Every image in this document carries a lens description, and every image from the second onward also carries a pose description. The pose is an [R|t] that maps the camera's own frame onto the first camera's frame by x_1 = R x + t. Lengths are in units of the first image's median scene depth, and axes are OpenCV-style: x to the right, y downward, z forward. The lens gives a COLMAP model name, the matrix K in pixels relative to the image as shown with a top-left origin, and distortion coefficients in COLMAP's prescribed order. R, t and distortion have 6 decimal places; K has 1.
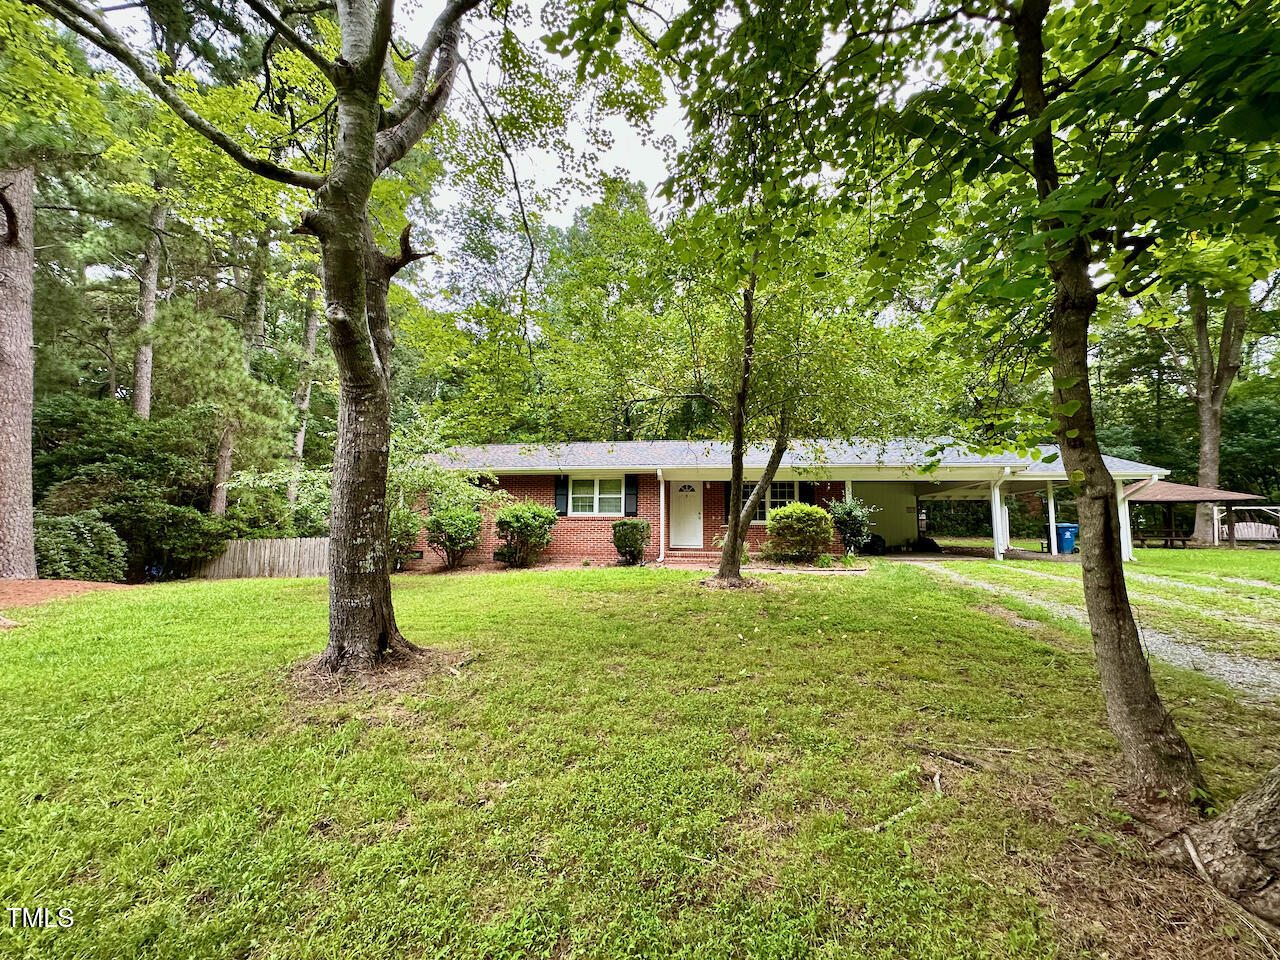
lens RADIAL K [[506.2, 0, 637.0], [0, 506.2, 481.0], [0, 0, 1]] dist [-0.000905, -0.000104]
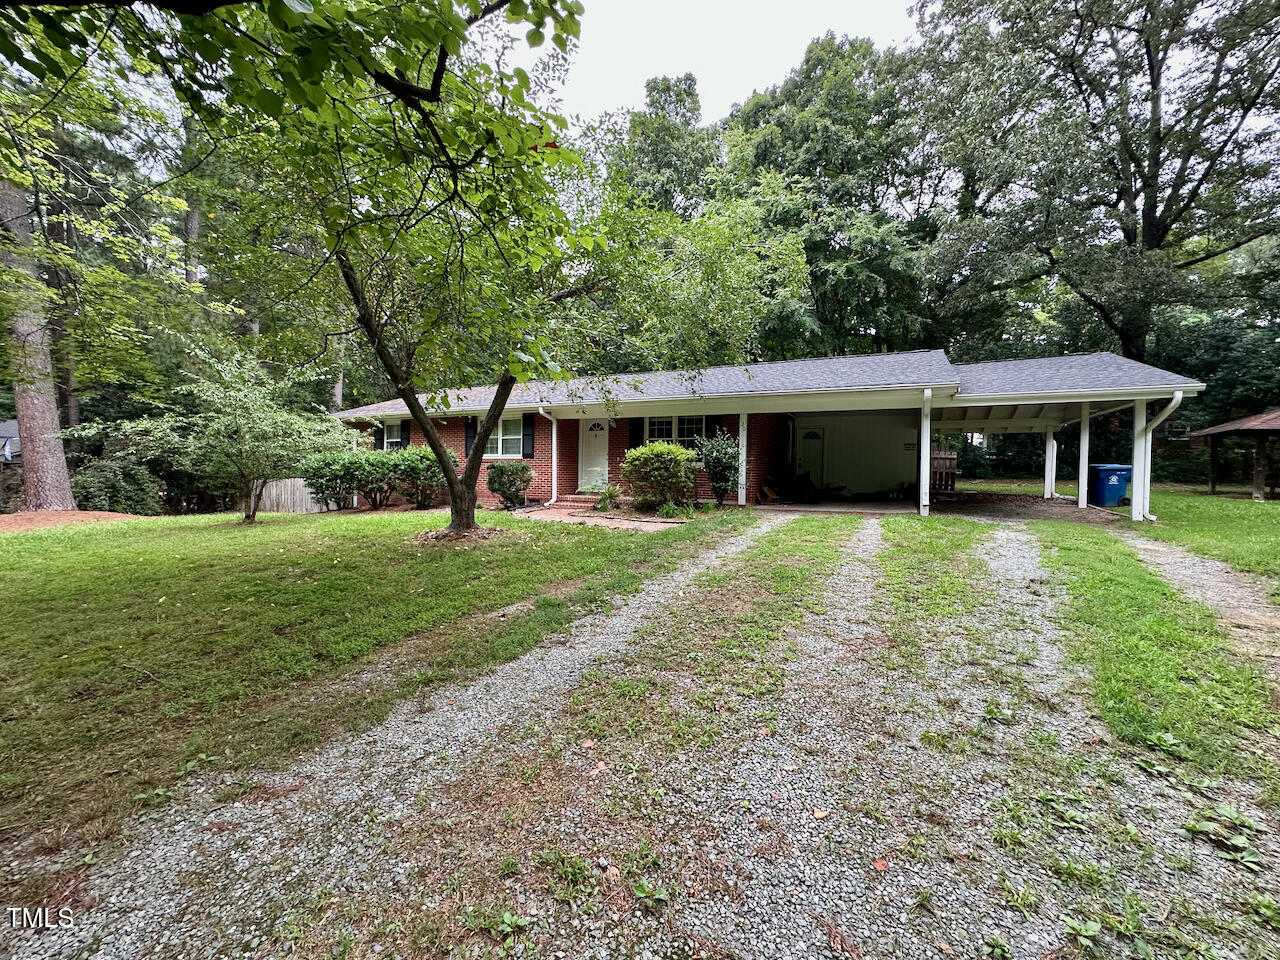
lens RADIAL K [[506.2, 0, 637.0], [0, 506.2, 481.0], [0, 0, 1]] dist [-0.000905, -0.000104]
pose [[0.959754, 0.007016, -0.280754, 0.449247], [0.027310, 0.992619, 0.118163, 0.005569], [0.279511, -0.121074, 0.952478, 0.145845]]
